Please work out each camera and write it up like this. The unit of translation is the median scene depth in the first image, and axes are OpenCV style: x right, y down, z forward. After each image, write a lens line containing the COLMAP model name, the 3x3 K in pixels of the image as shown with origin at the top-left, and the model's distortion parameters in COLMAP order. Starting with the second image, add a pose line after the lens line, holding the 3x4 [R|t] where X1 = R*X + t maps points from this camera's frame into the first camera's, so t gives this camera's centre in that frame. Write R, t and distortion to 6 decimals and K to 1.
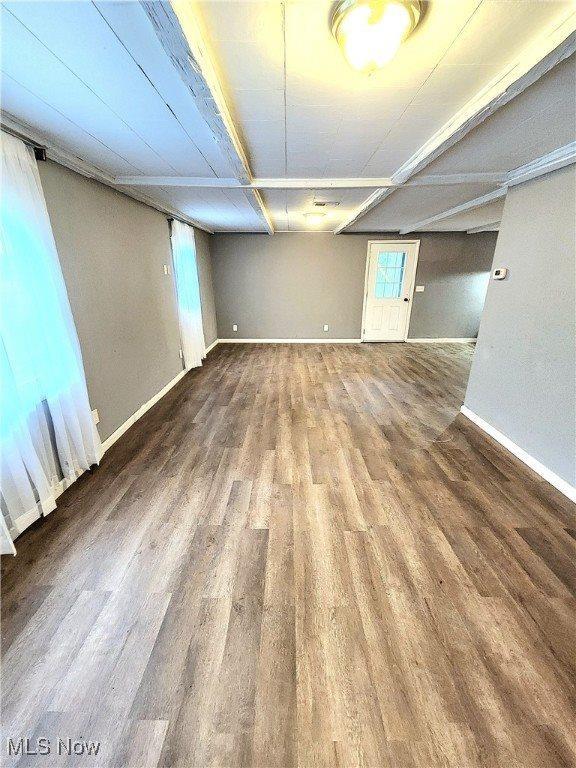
lens RADIAL K [[314.3, 0, 286.6], [0, 314.3, 380.1], [0, 0, 1]] dist [0.002166, -0.001225]
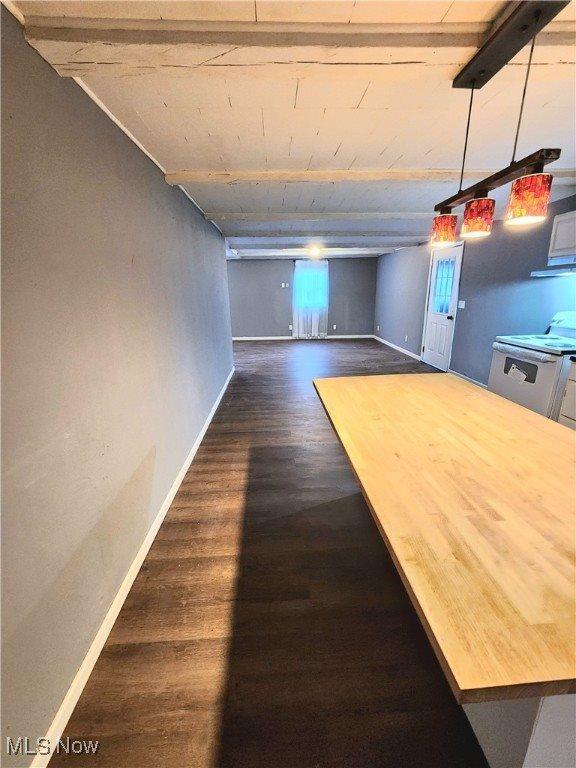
lens RADIAL K [[314.3, 0, 287.4], [0, 314.3, 378.8], [0, 0, 1]] dist [0.002166, -0.001225]
pose [[0.062196, 0.279423, -0.958152, 2.203443], [-0.308718, 0.918316, 0.247766, -0.355327], [0.949118, 0.280389, 0.143379, 1.052176]]
